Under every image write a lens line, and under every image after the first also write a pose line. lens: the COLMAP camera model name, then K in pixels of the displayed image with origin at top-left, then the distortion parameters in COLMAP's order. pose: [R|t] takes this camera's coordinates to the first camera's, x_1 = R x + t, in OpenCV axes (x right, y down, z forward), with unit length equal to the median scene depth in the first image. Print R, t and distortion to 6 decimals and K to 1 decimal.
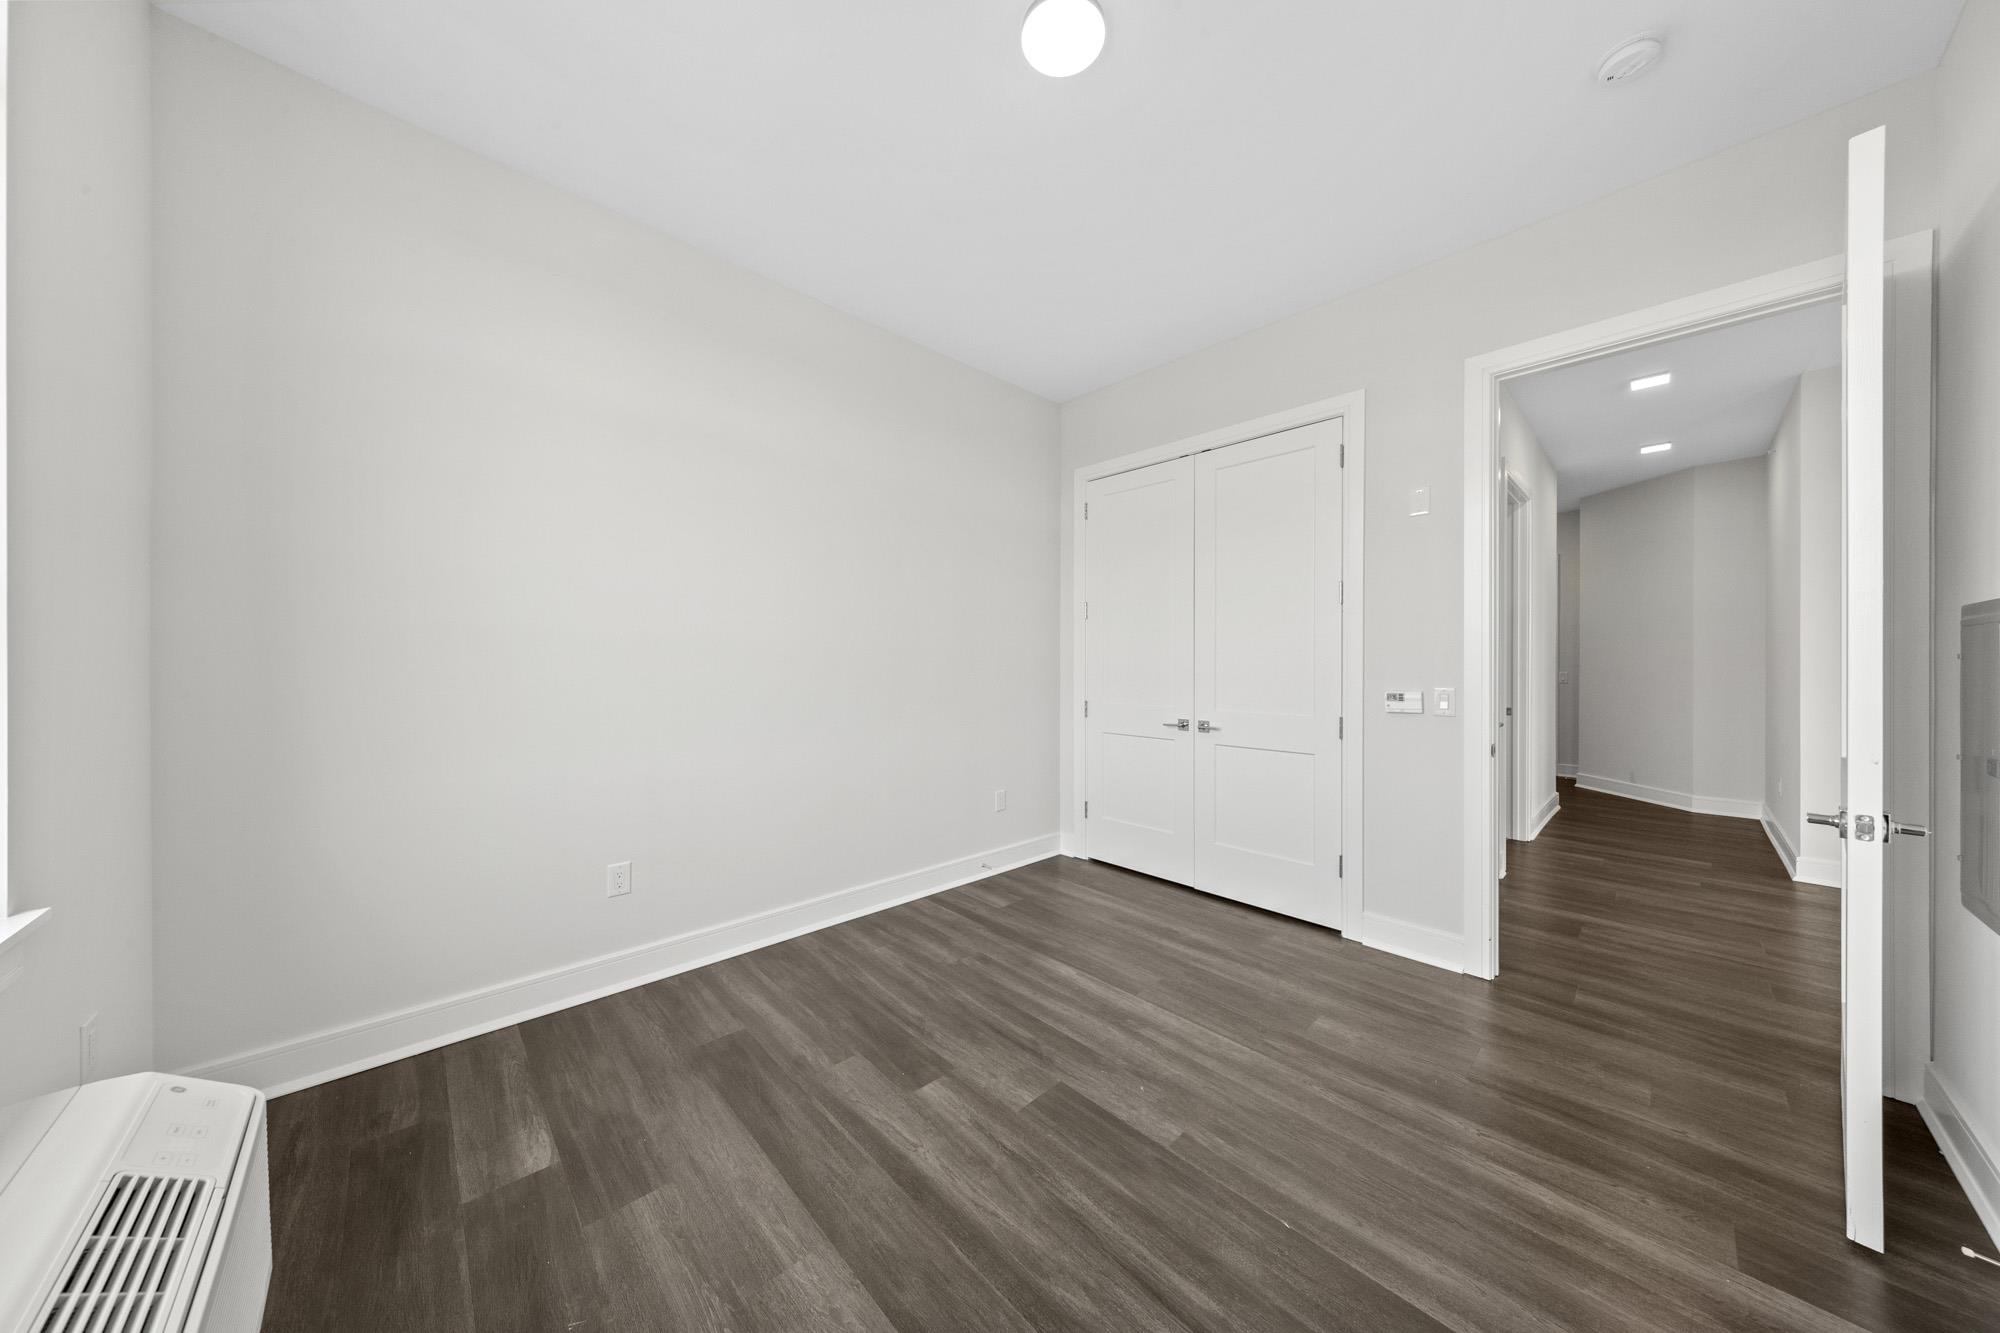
lens RADIAL K [[636.4, 0, 999.9], [0, 636.4, 662.4], [0, 0, 1]] dist [0.001531, -0.000008]
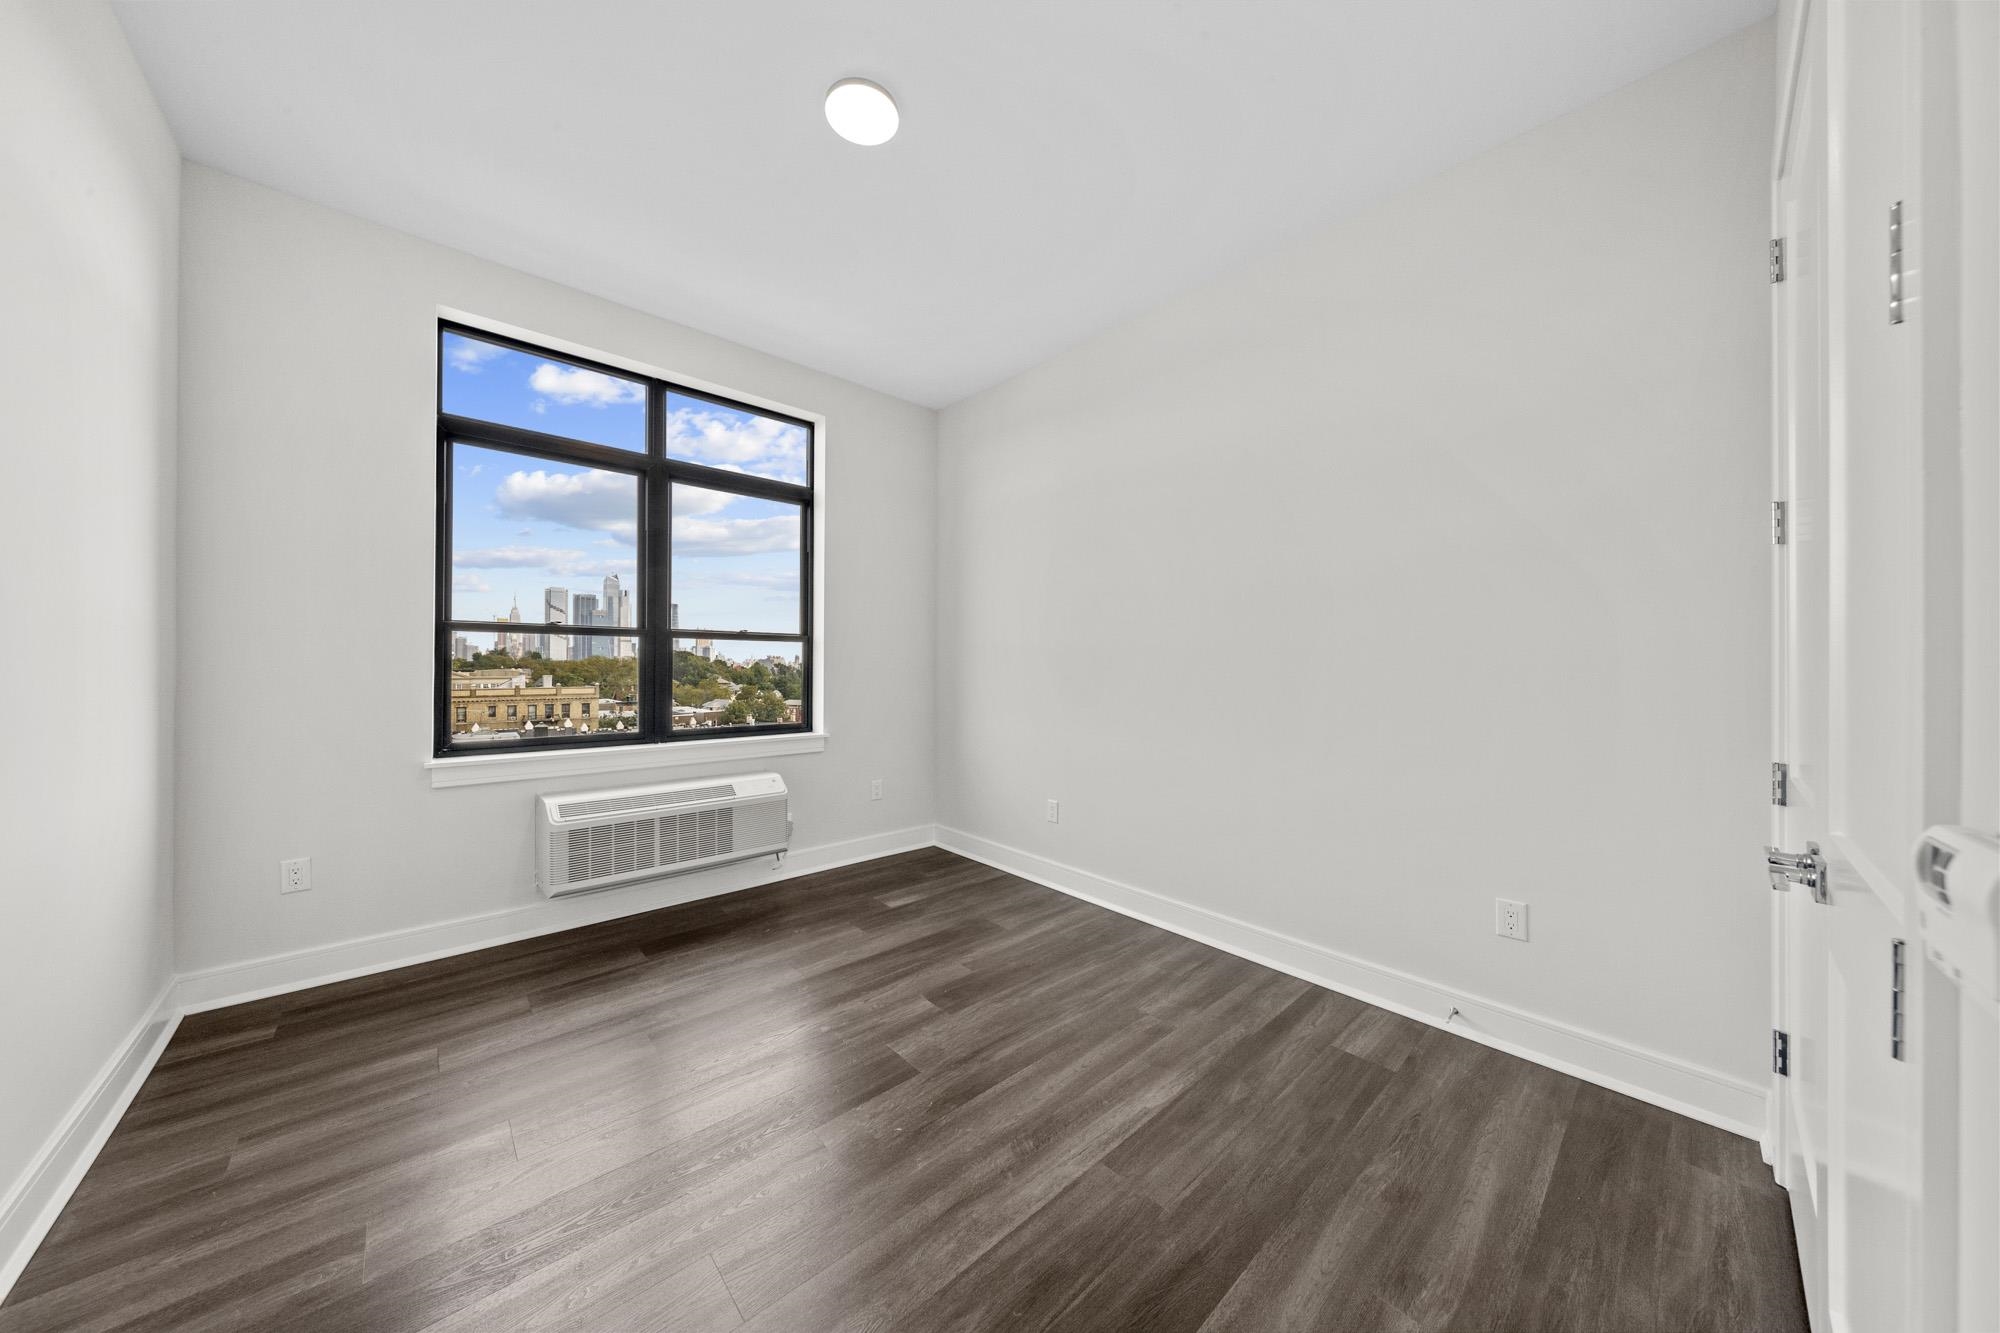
lens RADIAL K [[646.5, 0, 1001.4], [0, 646.5, 661.1], [0, 0, 1]] dist [0.013350, 0.000247]
pose [[-0.020280, -0.007336, -0.999767, 0.969657], [-0.010576, 0.999919, -0.007122, 0.004303], [0.999738, 0.010429, -0.020356, 0.973365]]
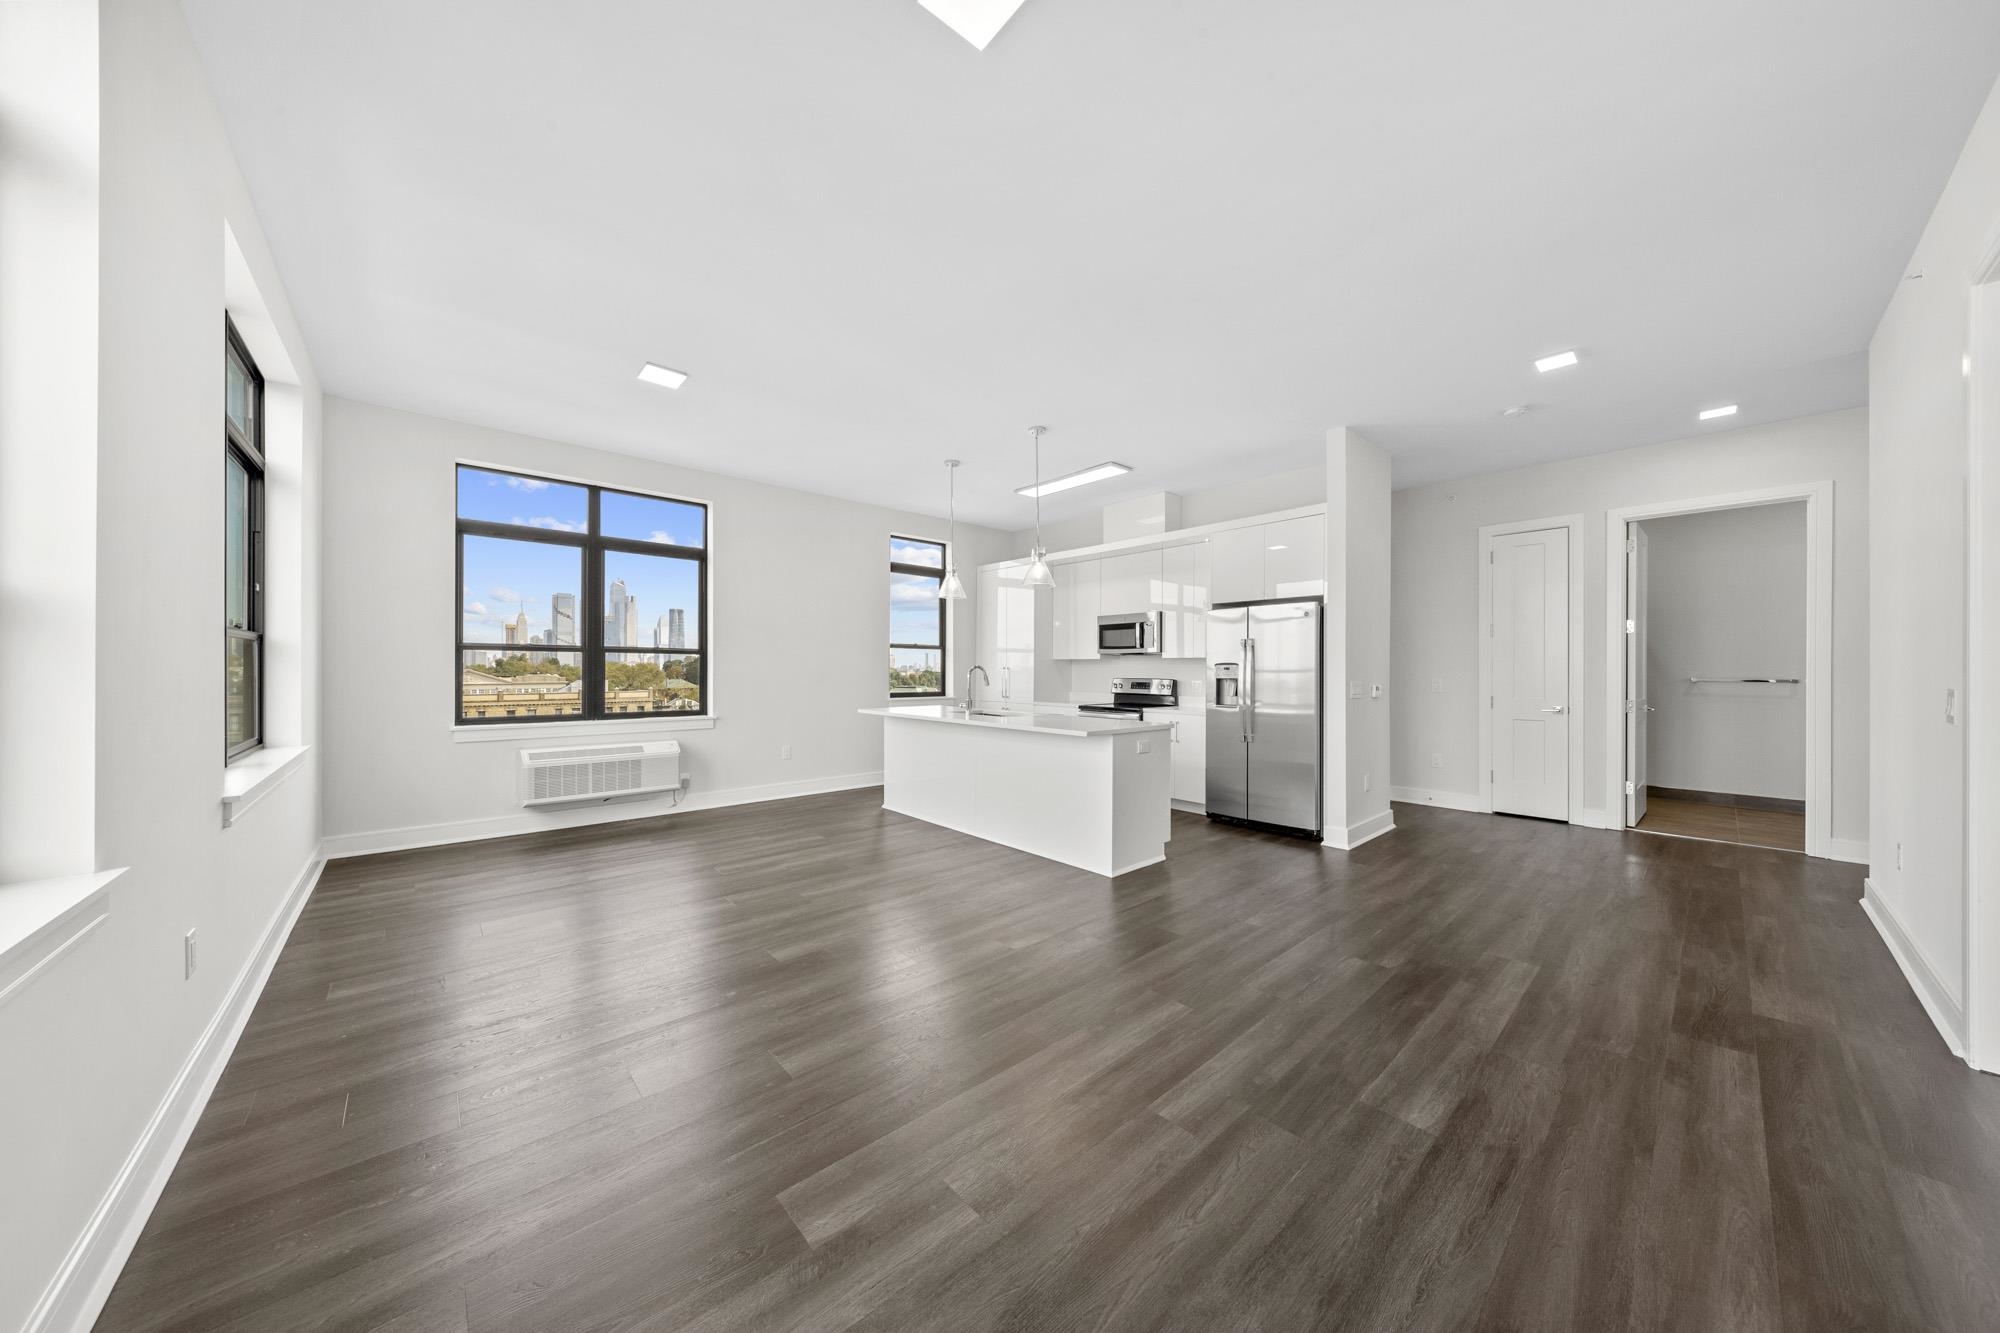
lens RADIAL K [[646.5, 0, 992.7], [0, 646.5, 674.8], [0, 0, 1]] dist [0.013350, 0.000247]
pose [[-0.037217, 0.006927, -0.999283, 1.831494], [-0.007801, 0.999943, 0.007222, -0.000478], [0.999277, 0.008064, -0.037161, 1.719499]]
